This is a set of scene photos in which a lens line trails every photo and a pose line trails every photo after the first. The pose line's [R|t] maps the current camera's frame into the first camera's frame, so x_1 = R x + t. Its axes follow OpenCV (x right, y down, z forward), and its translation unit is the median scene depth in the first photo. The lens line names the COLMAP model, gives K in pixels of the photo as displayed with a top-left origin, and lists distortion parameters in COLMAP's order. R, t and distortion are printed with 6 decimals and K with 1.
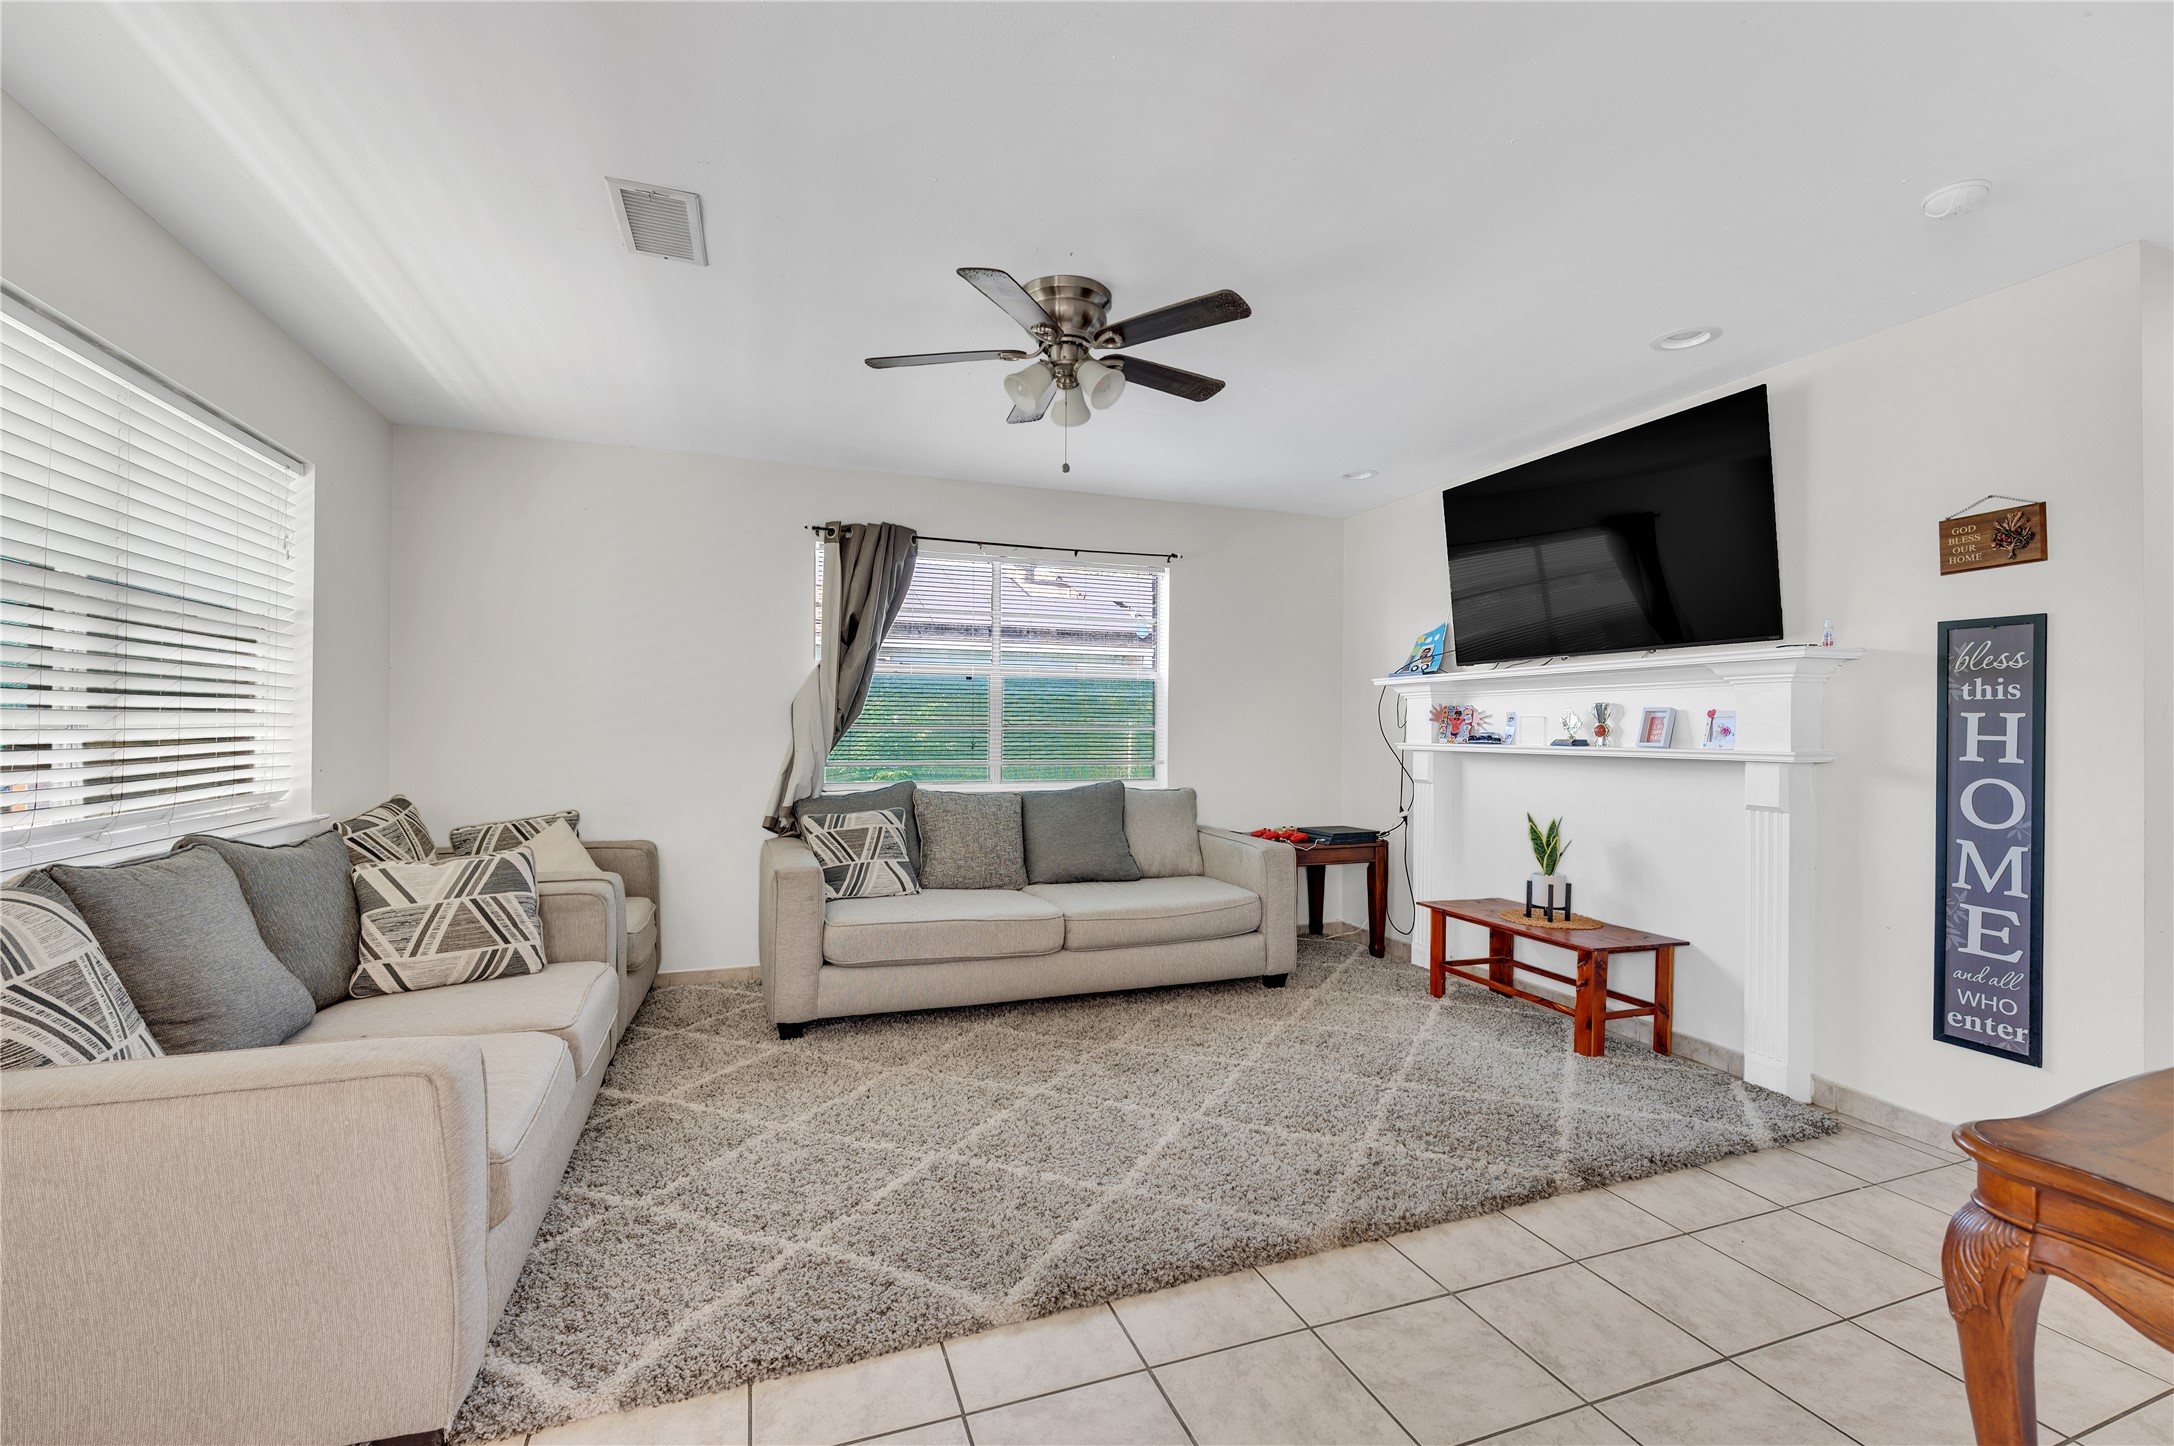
lens RADIAL K [[900.4, 0, 1069.5], [0, 900.4, 717.9], [0, 0, 1]] dist [-0.011316, 0.000497]
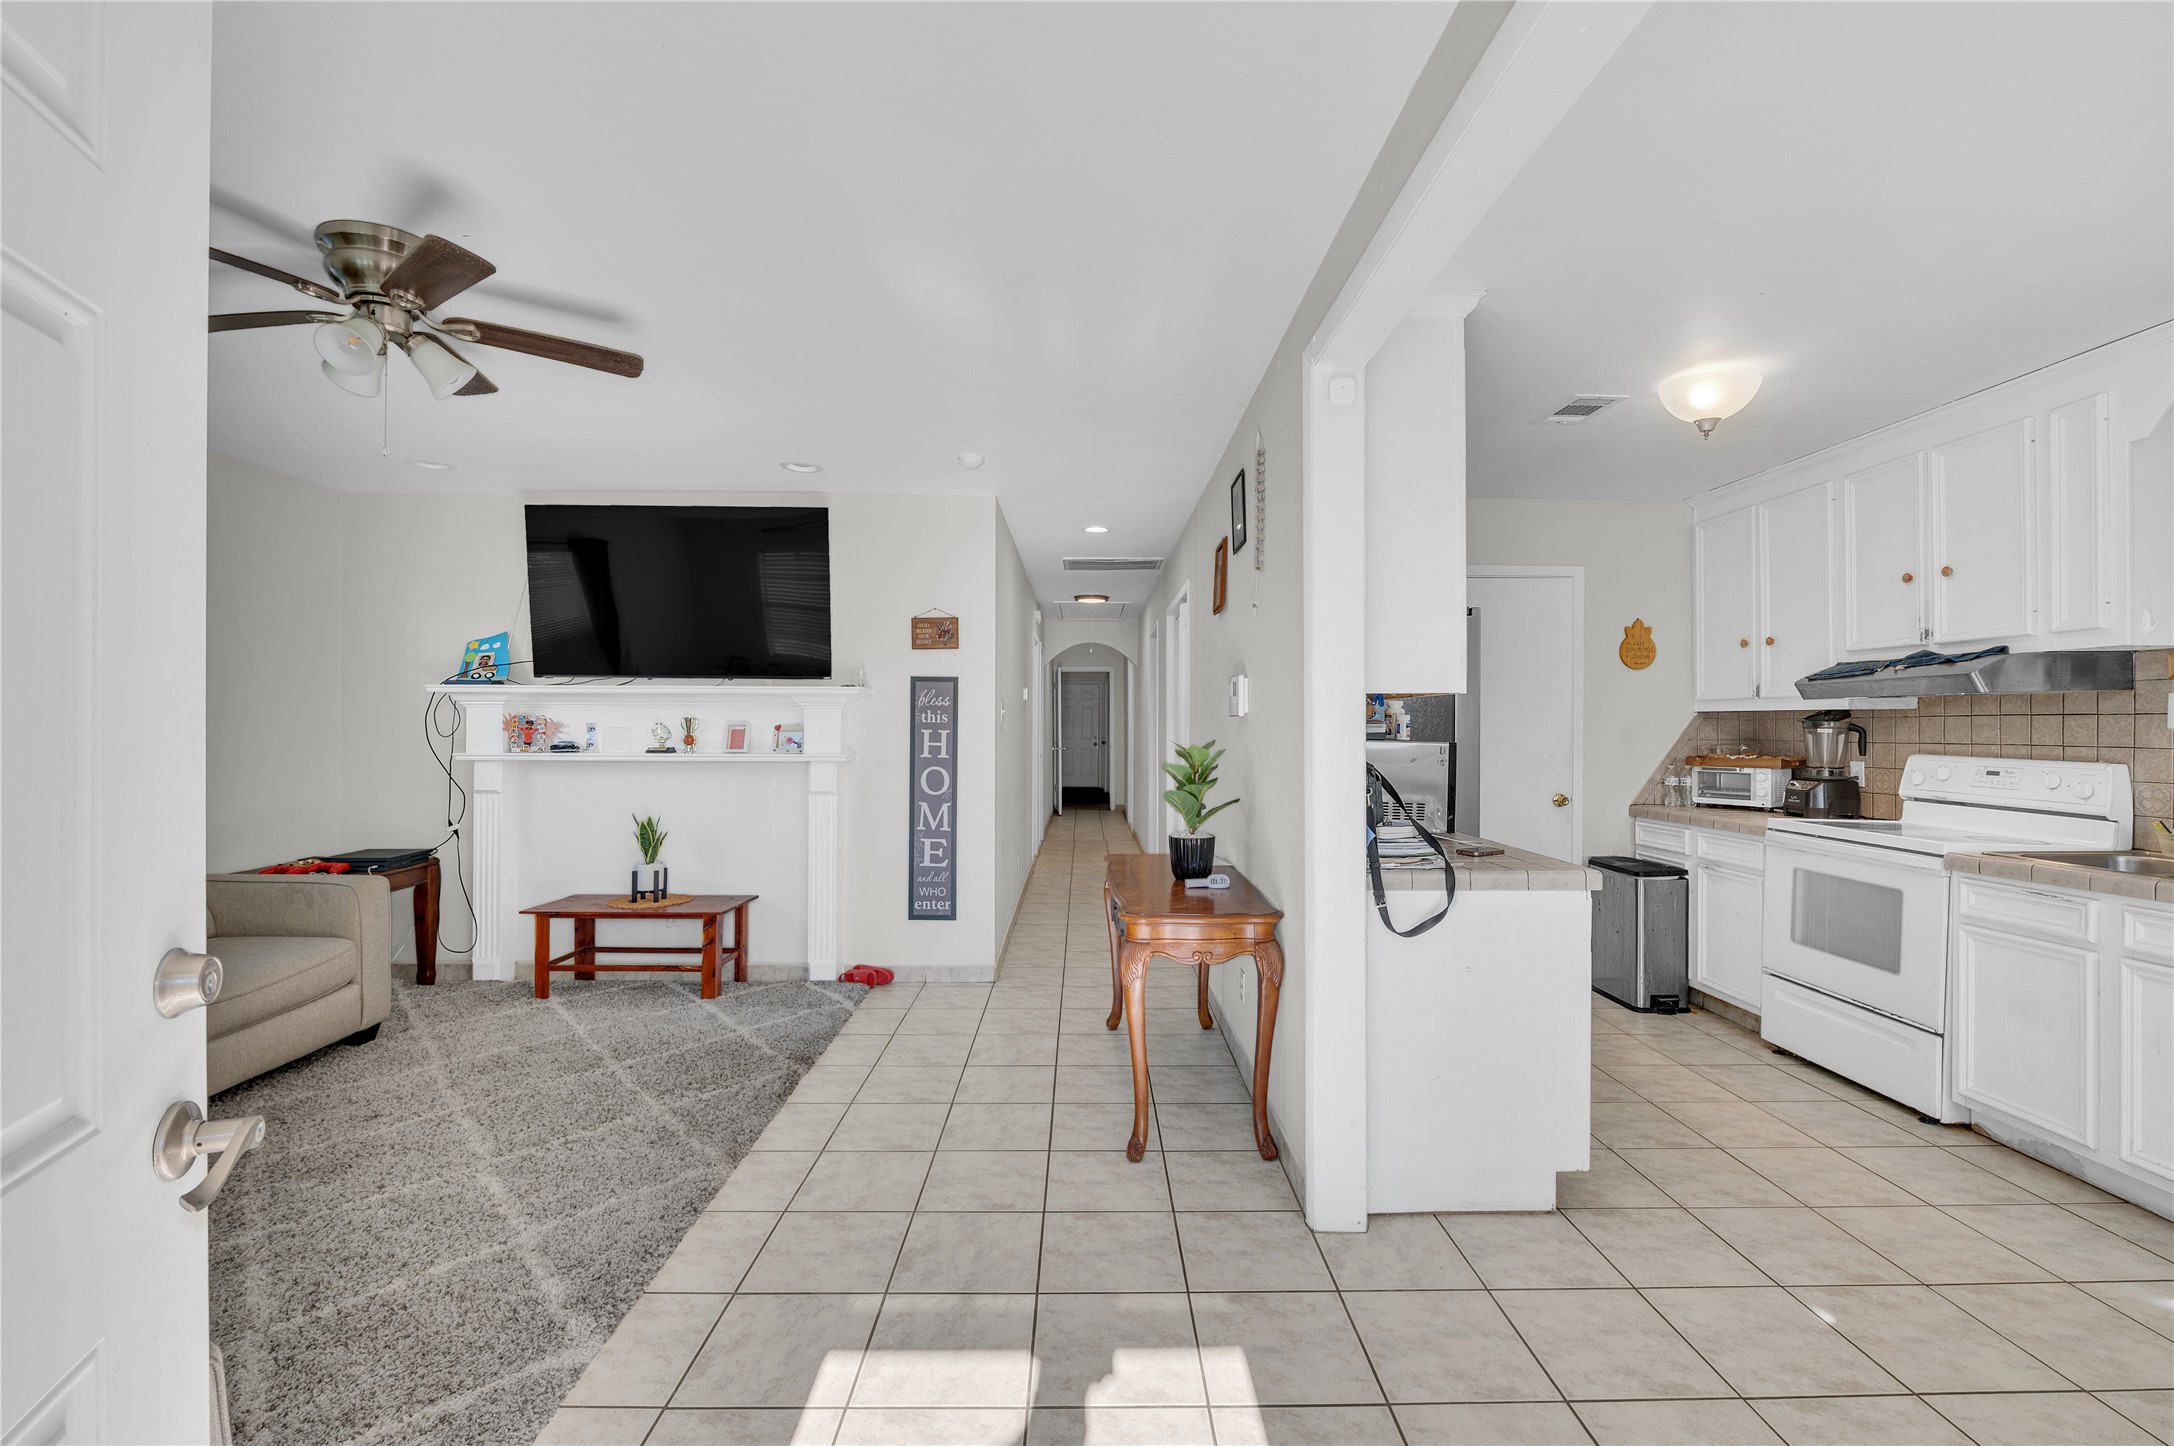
lens RADIAL K [[900.4, 0, 1094.4], [0, 900.4, 723.4], [0, 0, 1]] dist [-0.011316, 0.000497]
pose [[0.332769, -0.004555, 0.942997, -0.505536], [-0.013133, 0.999869, 0.009465, -0.036097], [-0.942917, -0.015534, 0.332665, 0.083293]]
